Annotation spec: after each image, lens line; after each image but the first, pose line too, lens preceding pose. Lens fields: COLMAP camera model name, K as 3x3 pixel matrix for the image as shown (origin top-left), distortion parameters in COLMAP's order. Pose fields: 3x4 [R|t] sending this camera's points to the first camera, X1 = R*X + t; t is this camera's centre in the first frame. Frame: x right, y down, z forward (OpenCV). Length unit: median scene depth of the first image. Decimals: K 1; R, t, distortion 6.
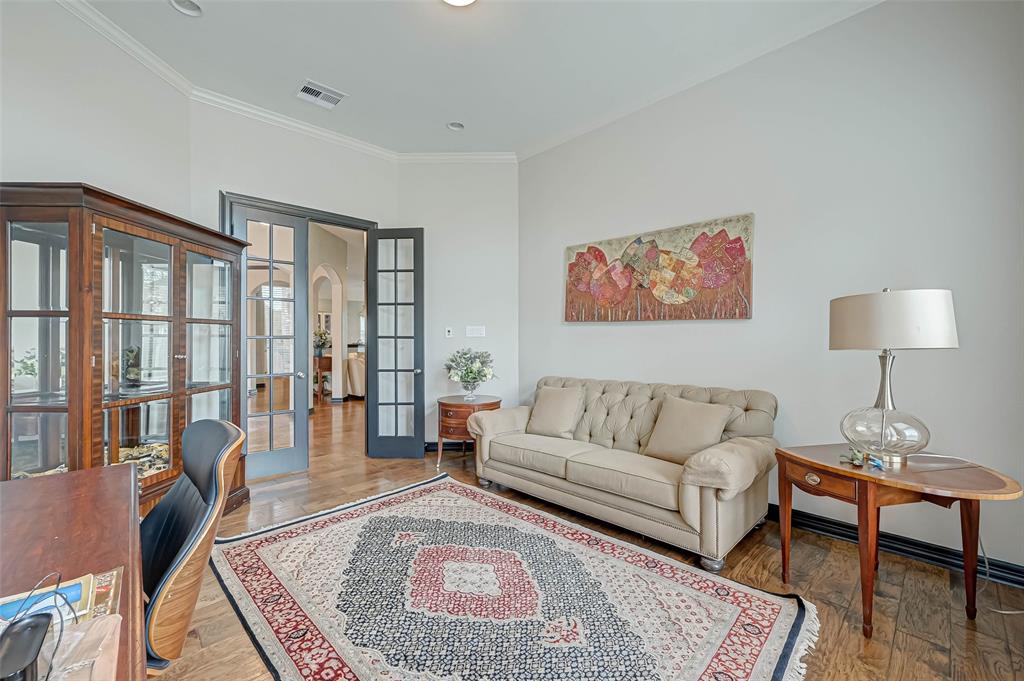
lens RADIAL K [[415.8, 0, 514.0], [0, 415.8, 336.3], [0, 0, 1]] dist [0.000346, 0.000044]
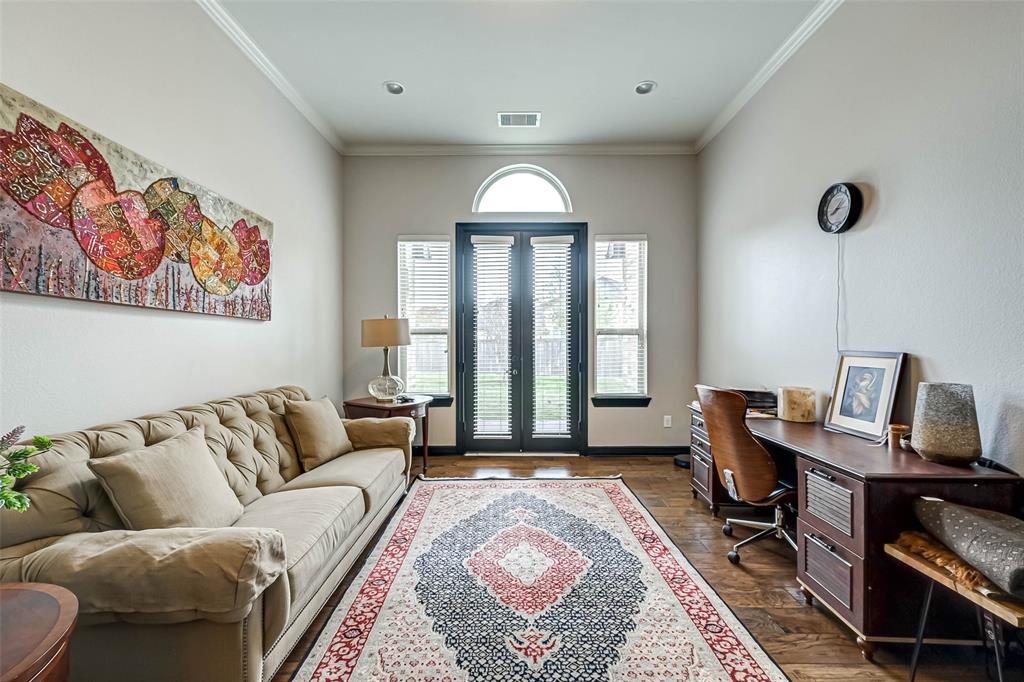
lens RADIAL K [[415.1, 0, 511.4], [0, 415.1, 345.8], [0, 0, 1]] dist [0.001504, 0.000076]
pose [[-0.716810, -0.001035, 0.697268, -0.708720], [0.000195, 0.999999, 0.001685, 0.021028], [-0.697268, 0.001344, -0.716809, 1.545994]]
